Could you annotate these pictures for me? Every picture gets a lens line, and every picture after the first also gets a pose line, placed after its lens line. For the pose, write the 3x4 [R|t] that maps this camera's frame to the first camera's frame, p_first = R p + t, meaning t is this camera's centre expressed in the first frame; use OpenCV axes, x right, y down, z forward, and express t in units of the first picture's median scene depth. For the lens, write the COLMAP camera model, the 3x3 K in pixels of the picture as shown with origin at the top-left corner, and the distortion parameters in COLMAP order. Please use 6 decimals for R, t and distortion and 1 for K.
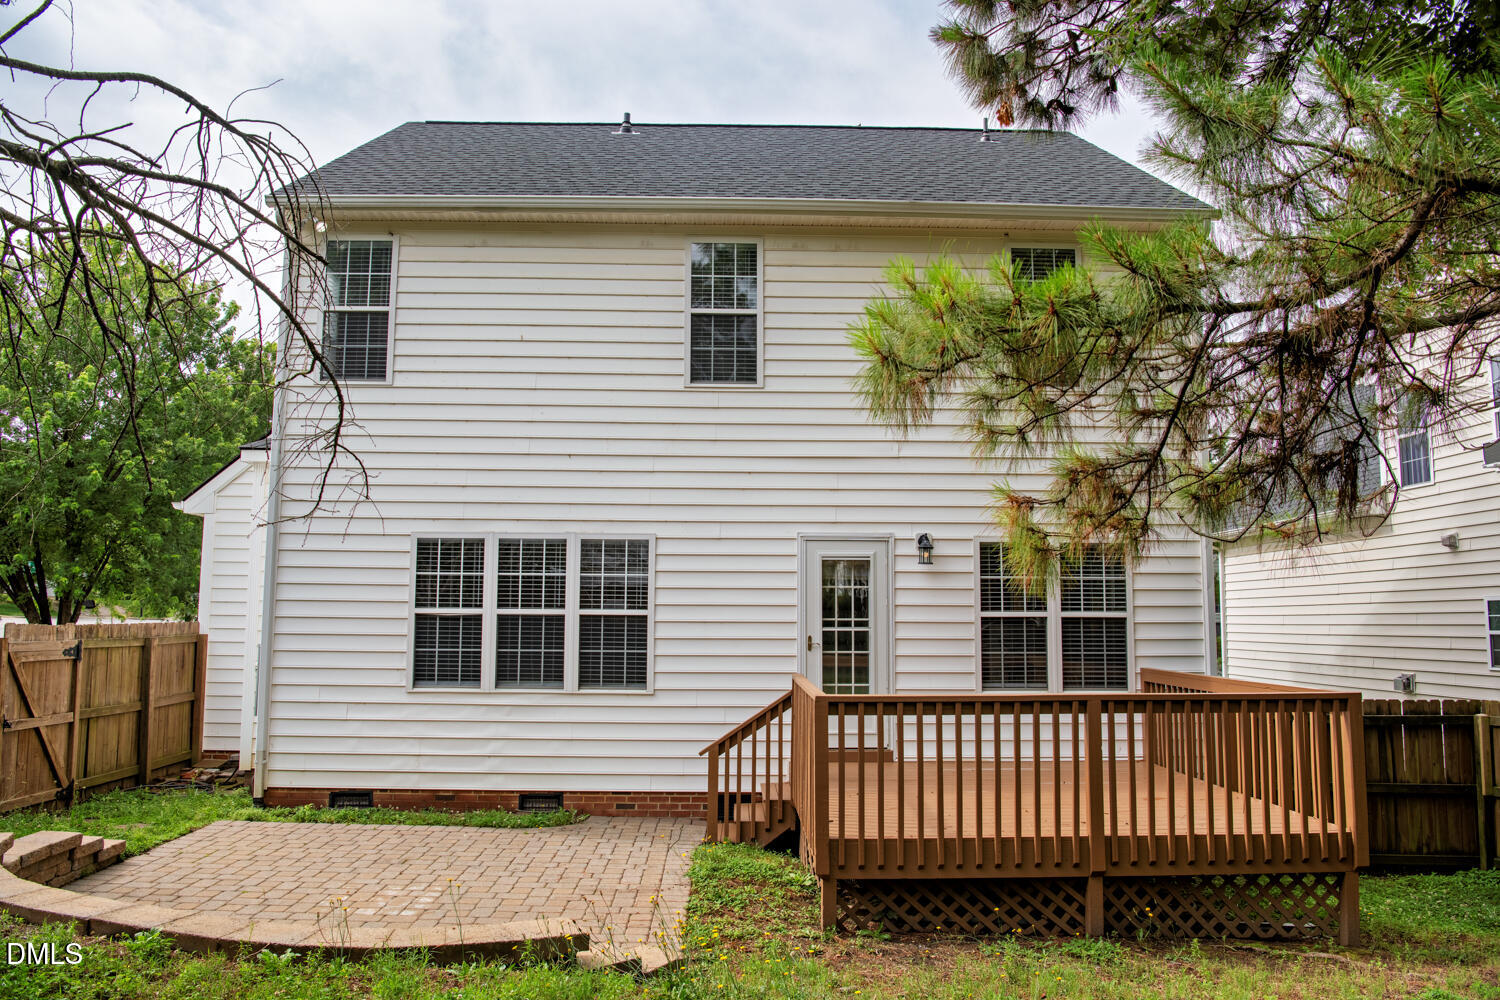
lens RADIAL K [[1070.8, 0, 750.0], [0, 1070.8, 500.0], [0, 0, 1]] dist [-0.054285, 0.003790]
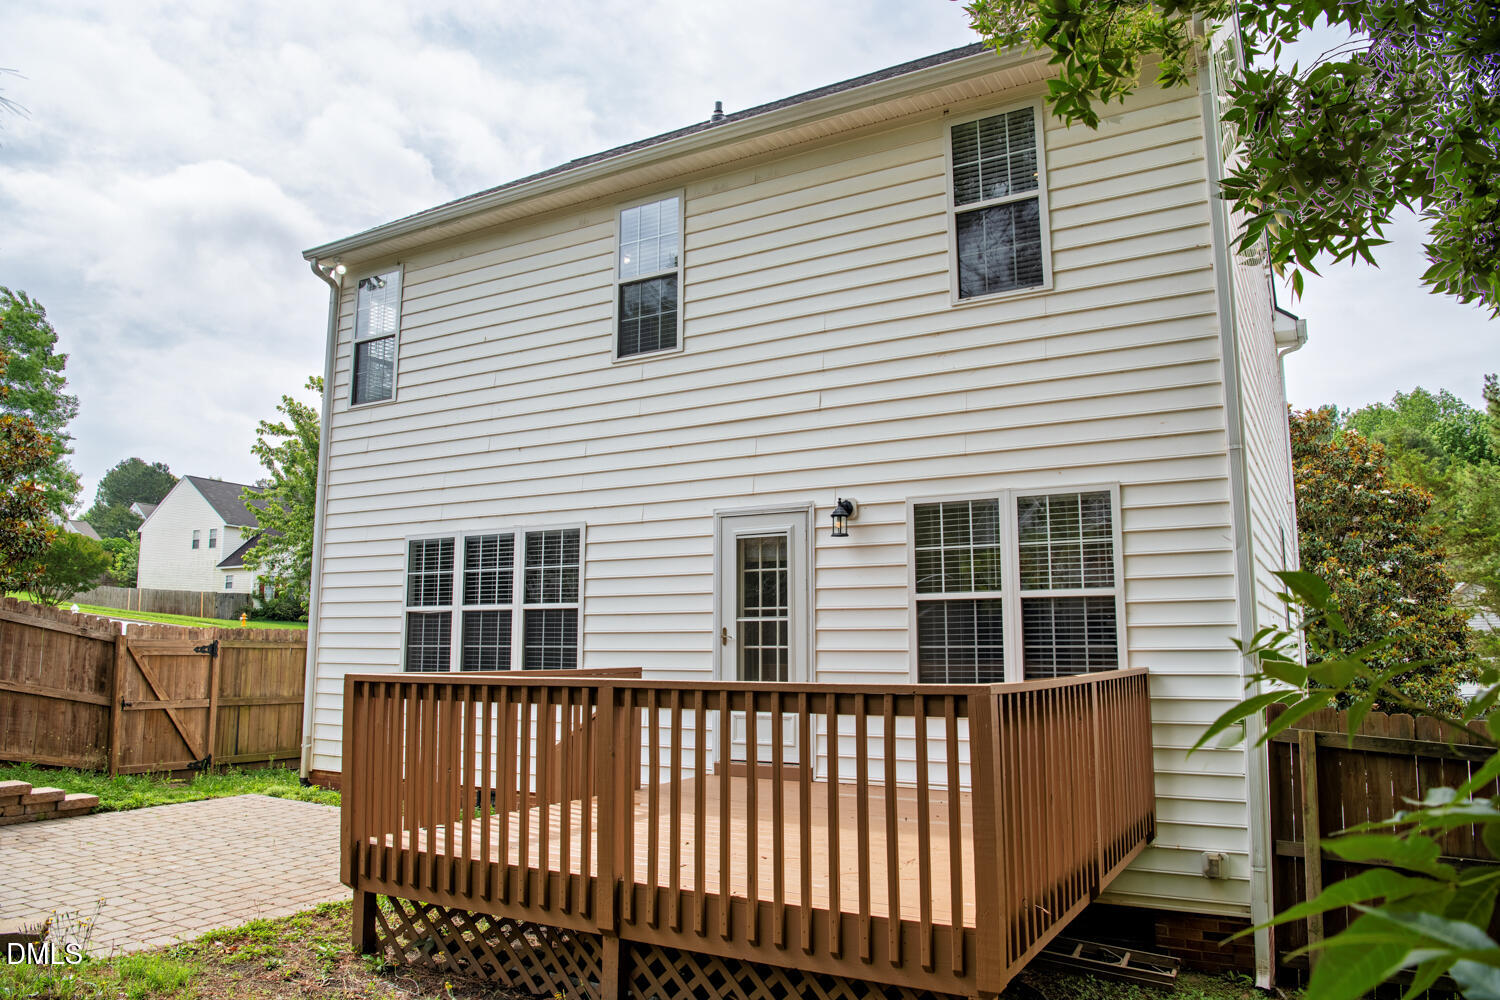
lens RADIAL K [[1046.3, 0, 743.9], [0, 1046.3, 495.5], [0, 0, 1]] dist [-0.058919, -0.001144]
pose [[0.851981, -0.080326, -0.517374, 0.509047], [0.063037, 0.996710, -0.050940, 0.064347], [0.519764, 0.010786, 0.854242, 0.287158]]
